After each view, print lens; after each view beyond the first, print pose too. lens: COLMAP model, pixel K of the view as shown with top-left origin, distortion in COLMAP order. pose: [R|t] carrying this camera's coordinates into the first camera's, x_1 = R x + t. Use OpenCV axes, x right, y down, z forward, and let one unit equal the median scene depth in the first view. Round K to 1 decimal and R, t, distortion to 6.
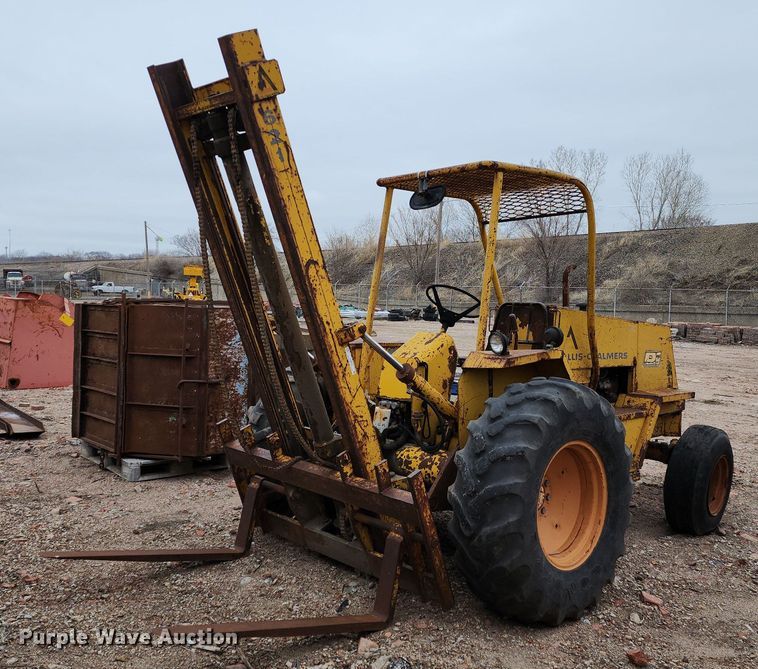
lens RADIAL K [[768.6, 0, 364.0], [0, 768.6, 332.4], [0, 0, 1]] dist [0.093189, 0.000000]
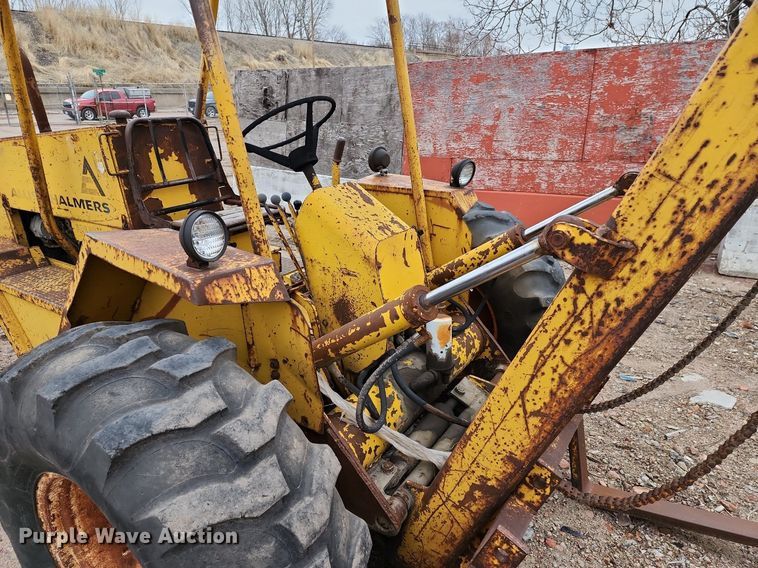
lens RADIAL K [[503.9, 0, 381.1], [0, 503.9, 297.5], [0, 0, 1]] dist [0.046821, -0.026557]
pose [[-0.239005, -0.388466, 0.889927, -0.337110], [0.031928, 0.912849, 0.407046, -0.087627], [-0.970493, 0.125700, -0.205773, 1.194315]]
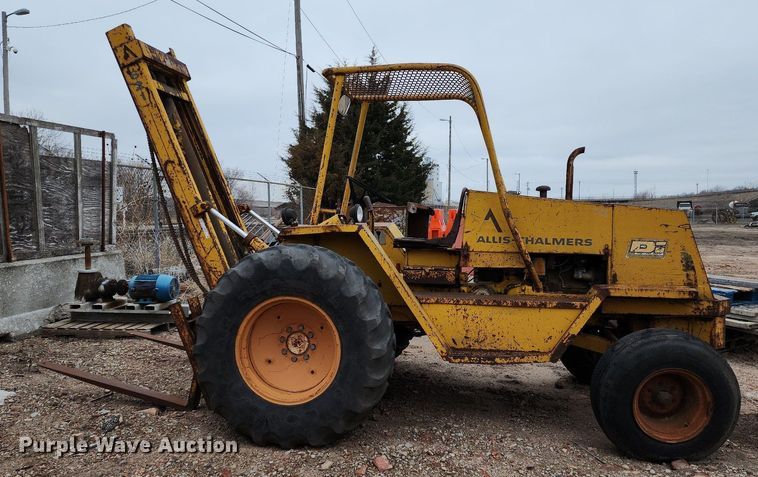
lens RADIAL K [[626.9, 0, 388.4], [0, 626.9, 241.6], [0, 0, 1]] dist [0.051062, 0.000517]
pose [[0.632560, 0.014019, -0.774384, 1.038066], [-0.028499, 0.999580, -0.005184, 0.053776], [0.773987, 0.025349, 0.632694, 0.479170]]
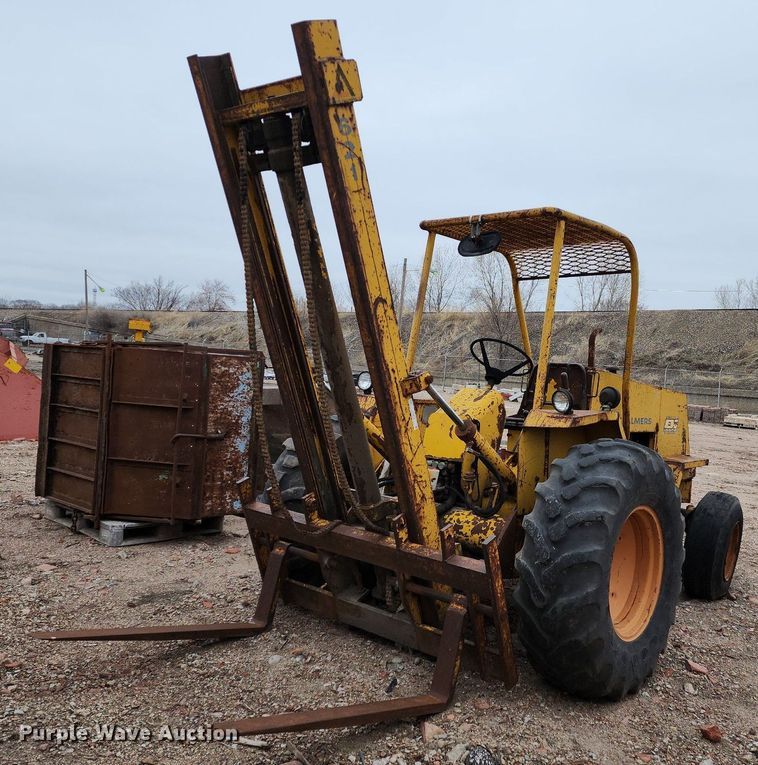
lens RADIAL K [[753.1, 0, 446.6], [0, 753.1, 407.5], [0, 0, 1]] dist [0.079289, 0.000000]
pose [[0.984534, 0.034994, 0.171662, -0.120500], [-0.036823, 0.999294, 0.007484, 0.019688], [-0.171278, -0.013690, 0.985128, 0.117692]]
